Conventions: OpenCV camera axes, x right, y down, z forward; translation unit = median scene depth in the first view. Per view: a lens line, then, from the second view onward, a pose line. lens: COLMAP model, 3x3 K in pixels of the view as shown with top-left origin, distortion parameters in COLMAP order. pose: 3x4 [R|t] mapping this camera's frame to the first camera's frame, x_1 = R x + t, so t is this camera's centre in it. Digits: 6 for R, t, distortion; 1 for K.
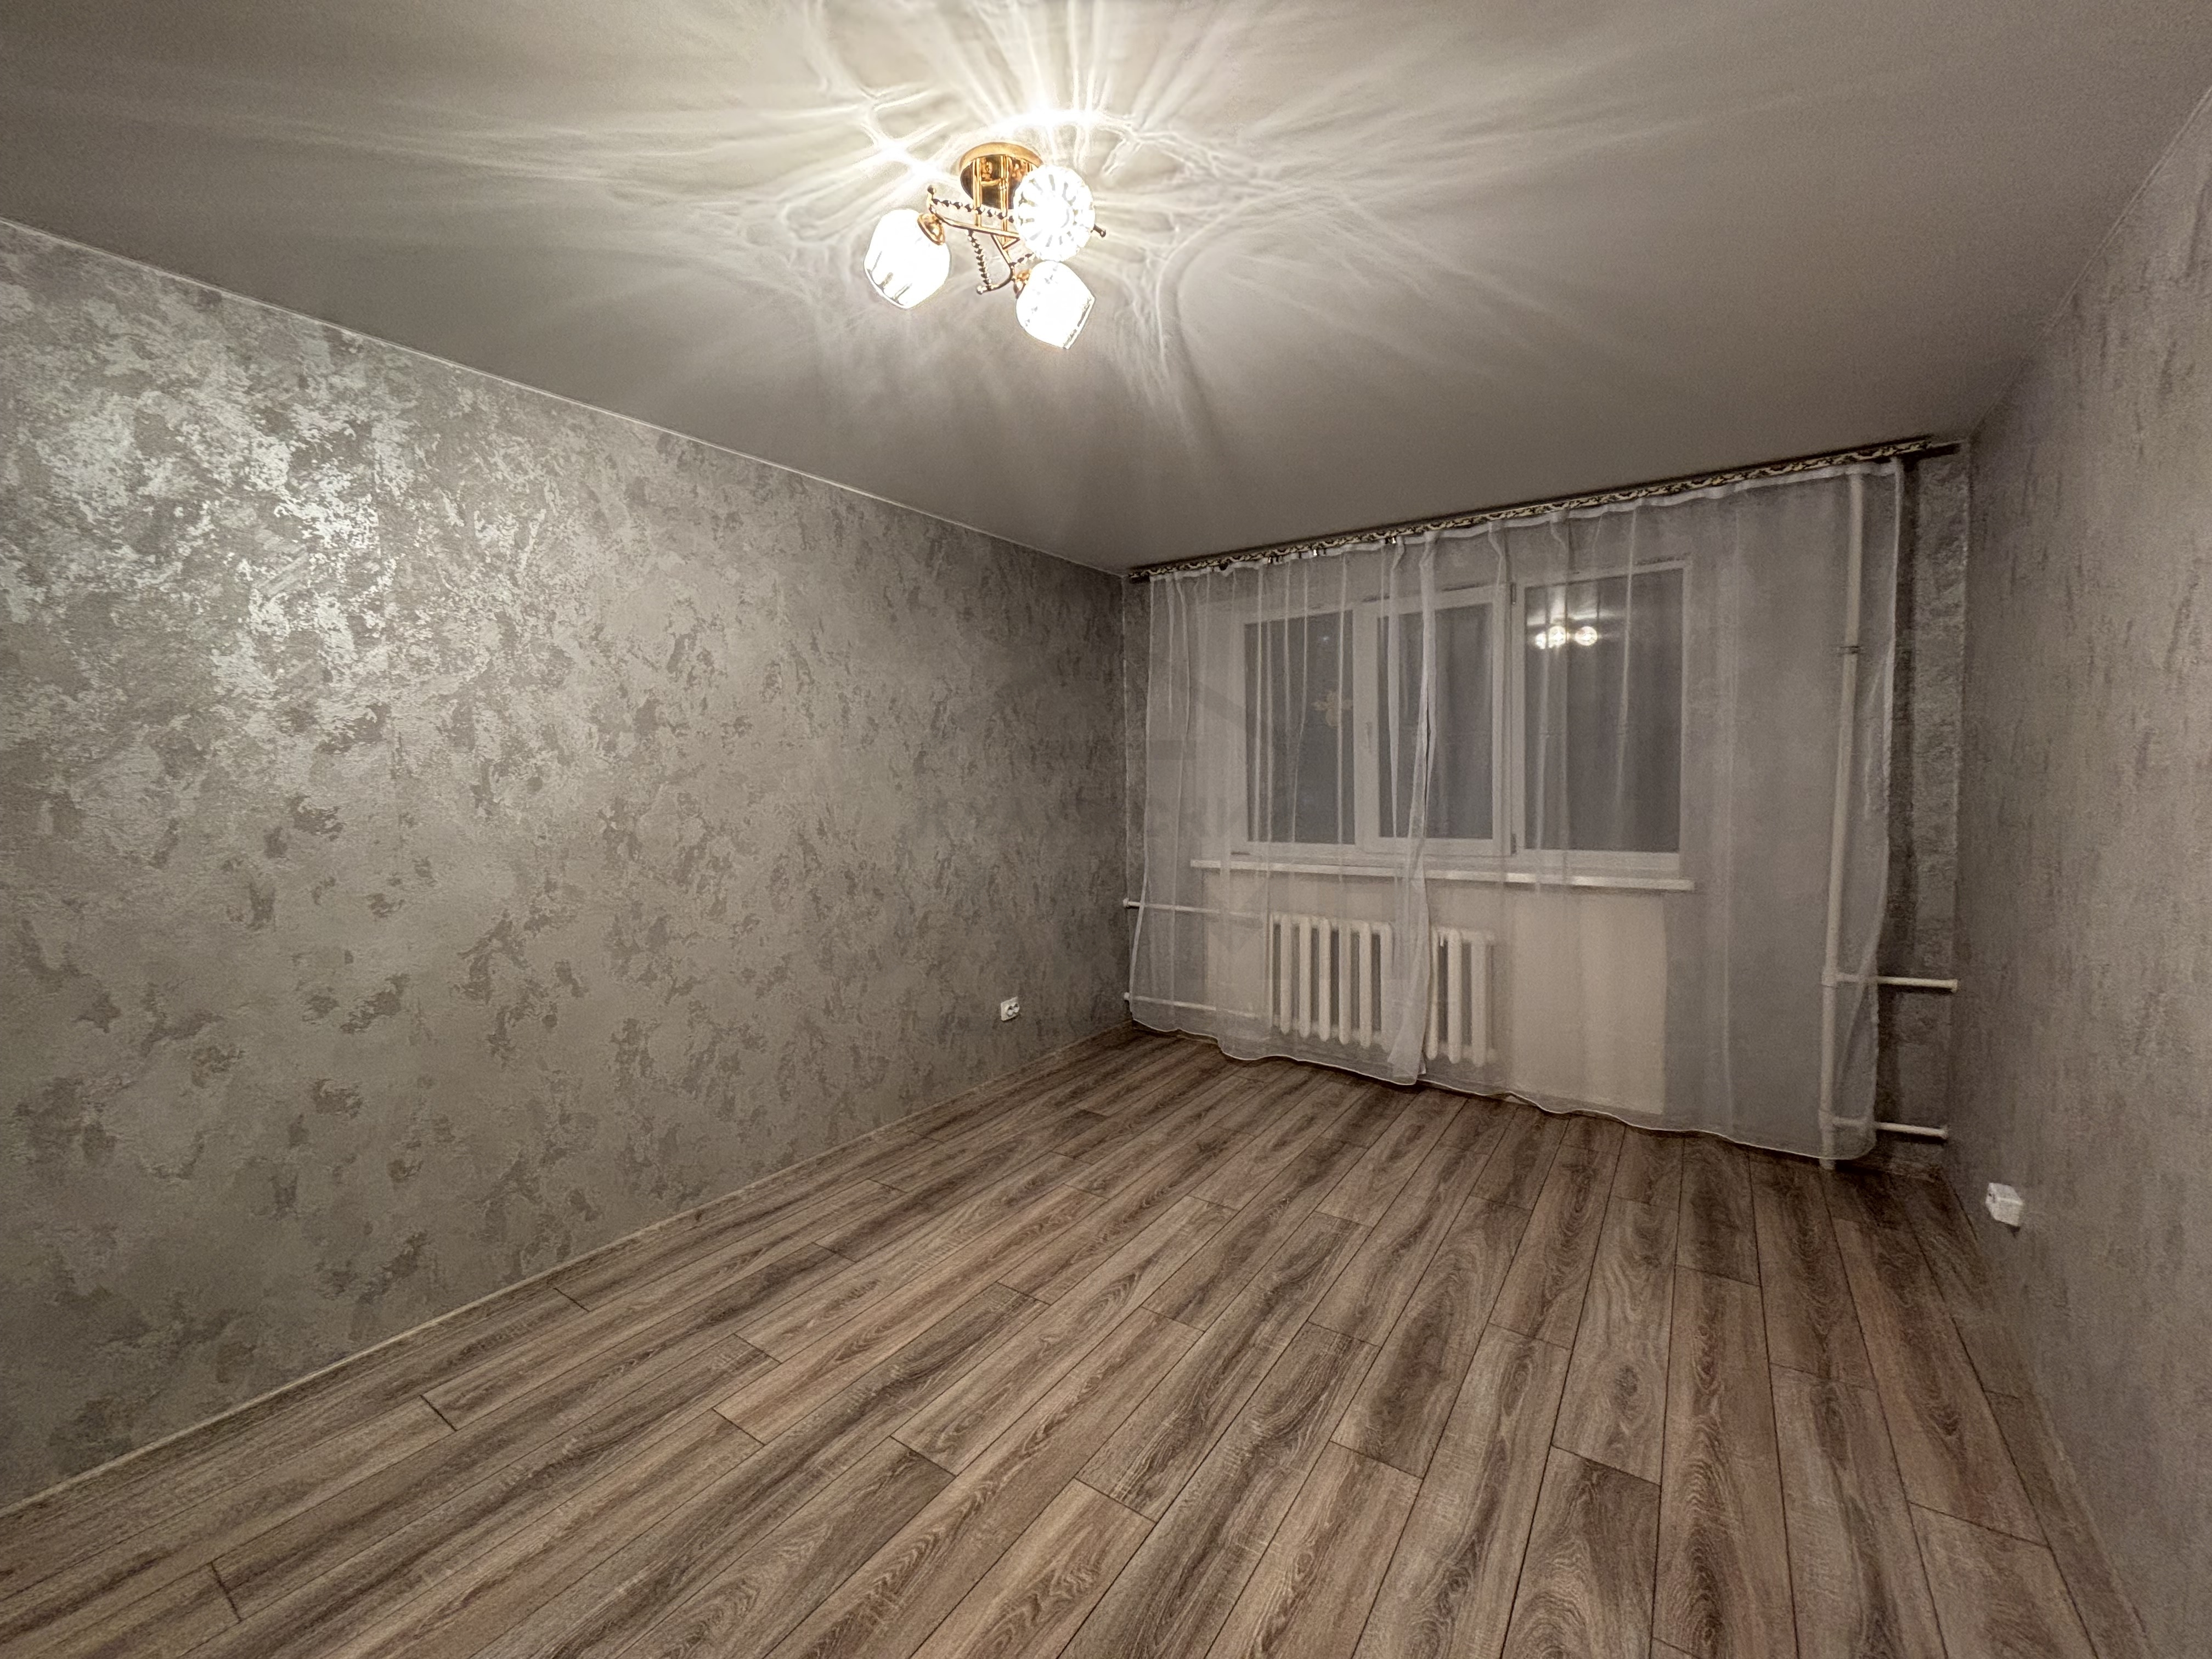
lens RADIAL K [[891.3, 0, 1102.3], [0, 891.3, 828.7], [0, 0, 1]] dist [-0.001784, 0.000150]
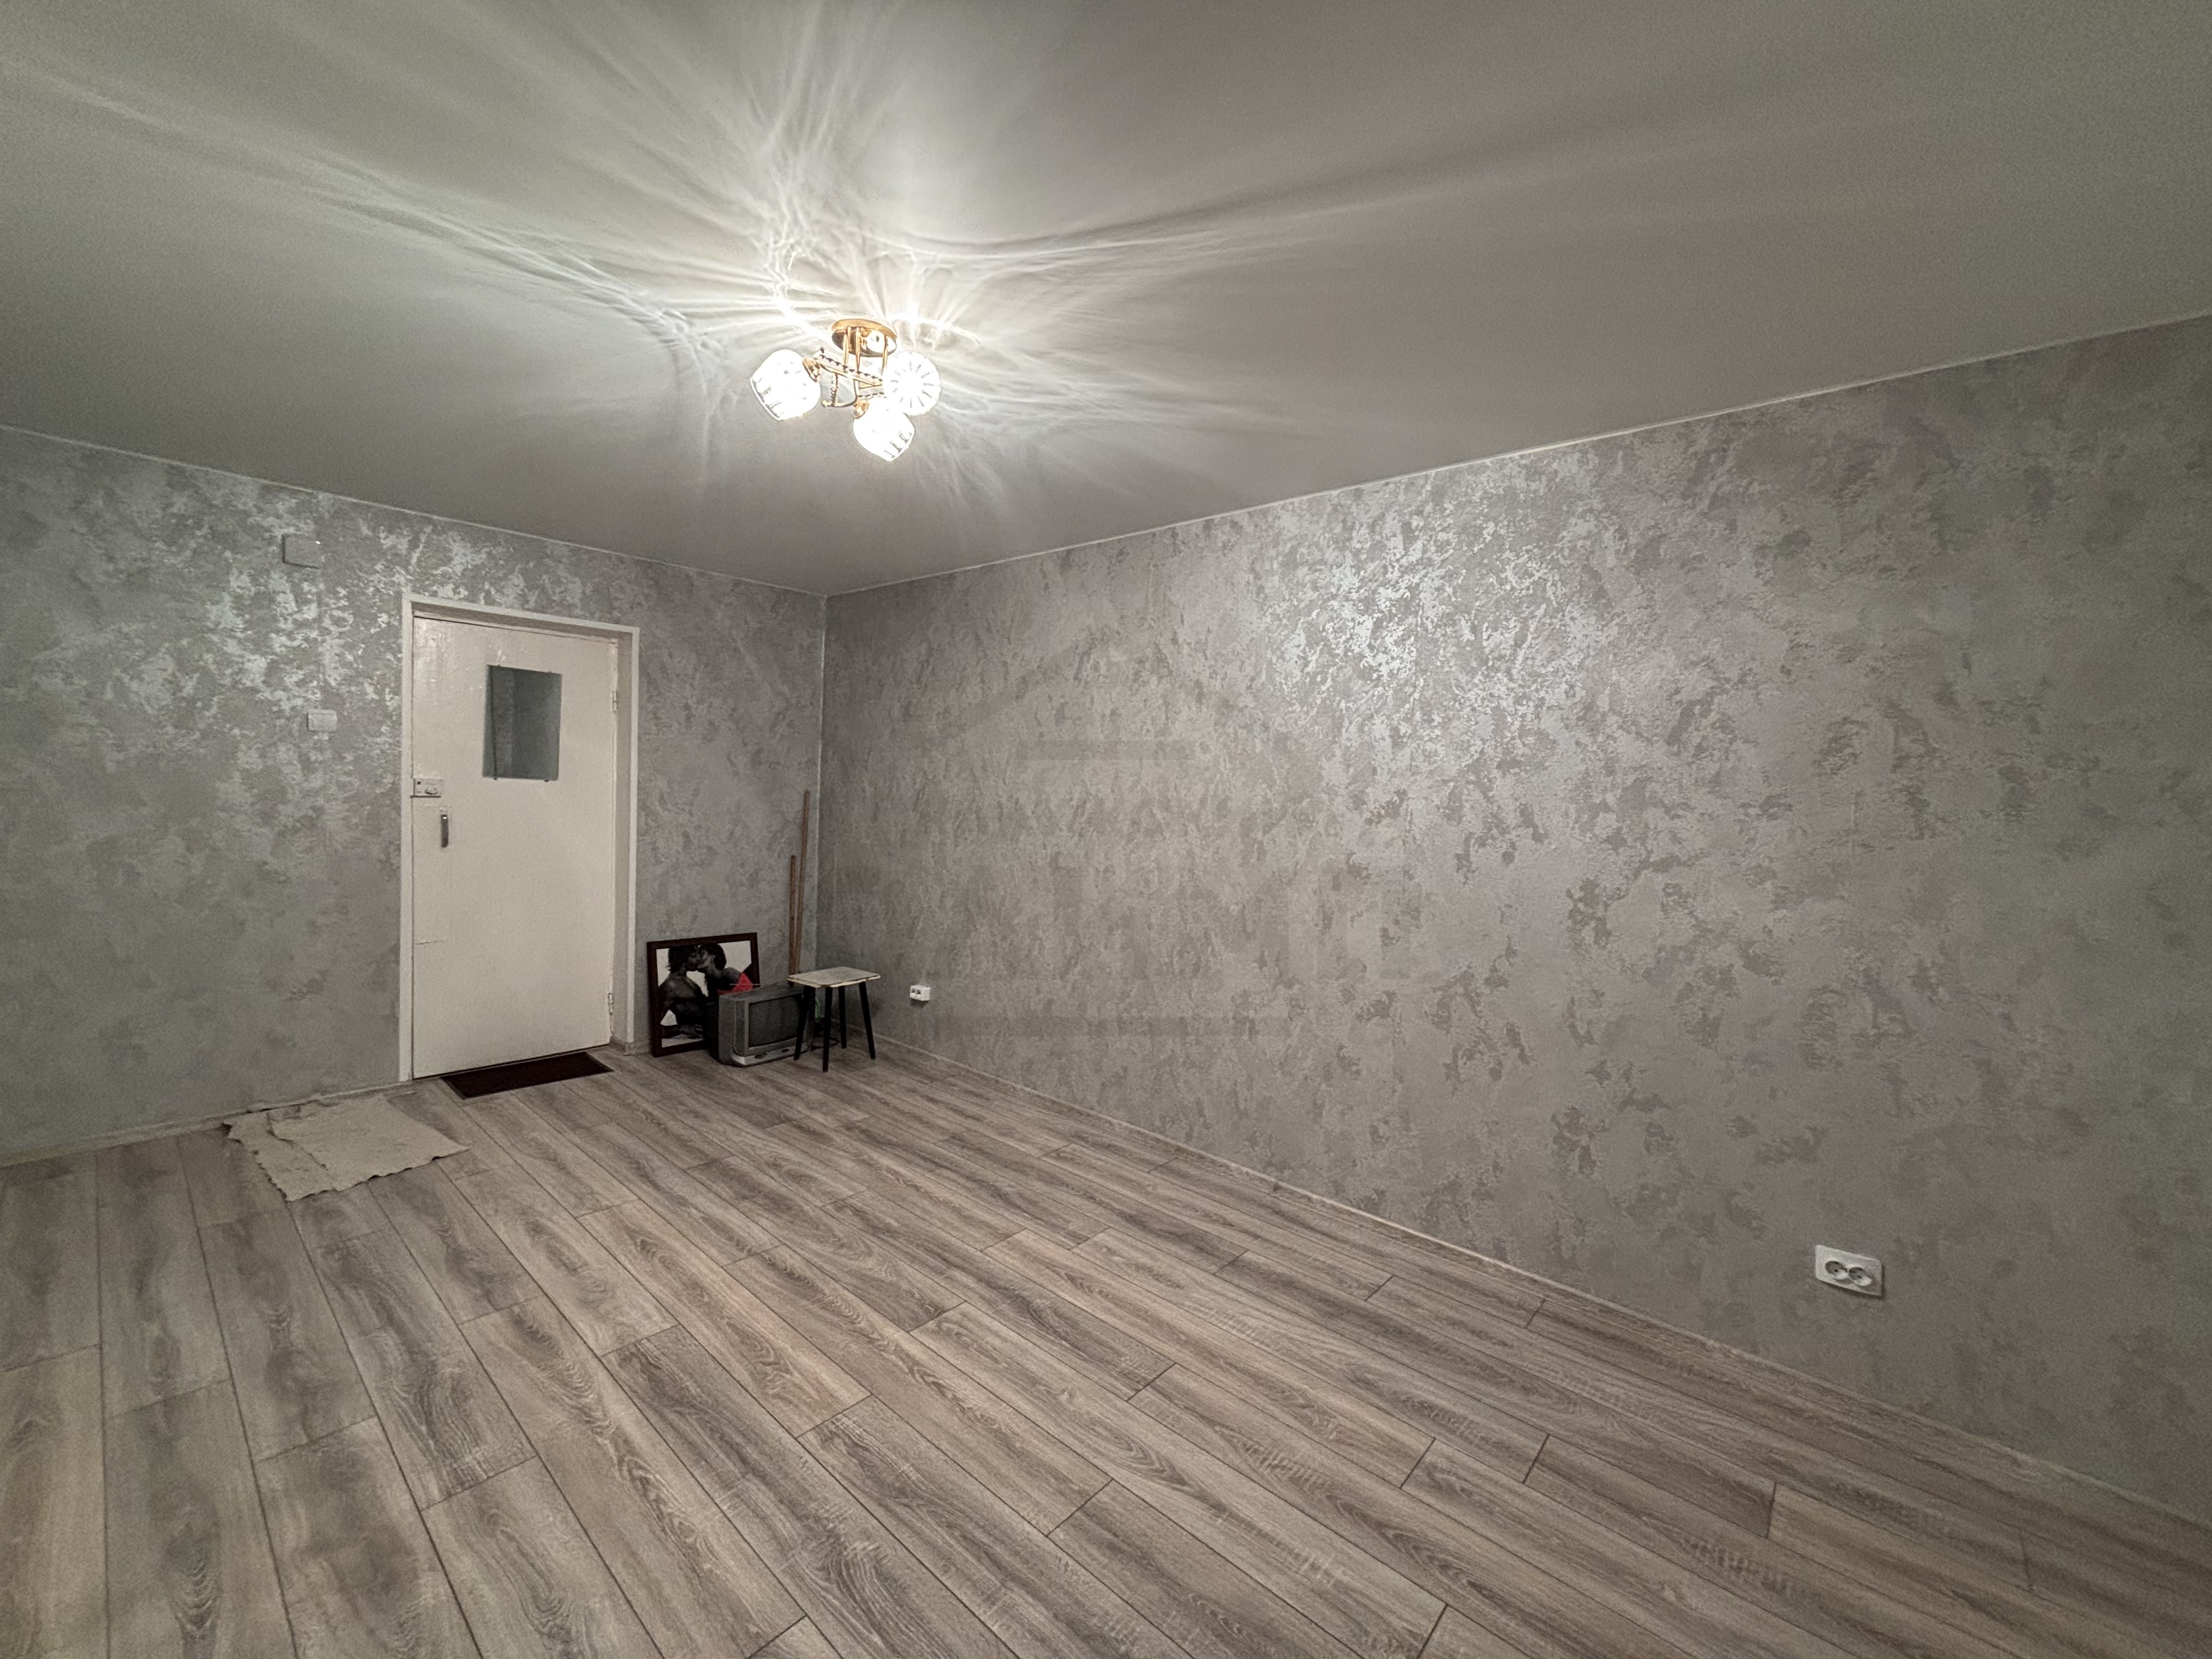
lens RADIAL K [[891.3, 0, 1102.3], [0, 891.3, 828.7], [0, 0, 1]] dist [-0.001784, 0.000150]
pose [[-0.121333, 0.049682, -0.991368, 0.732219], [-0.102574, 0.992772, 0.062306, -0.068413], [0.987298, 0.109248, -0.115360, 0.954119]]
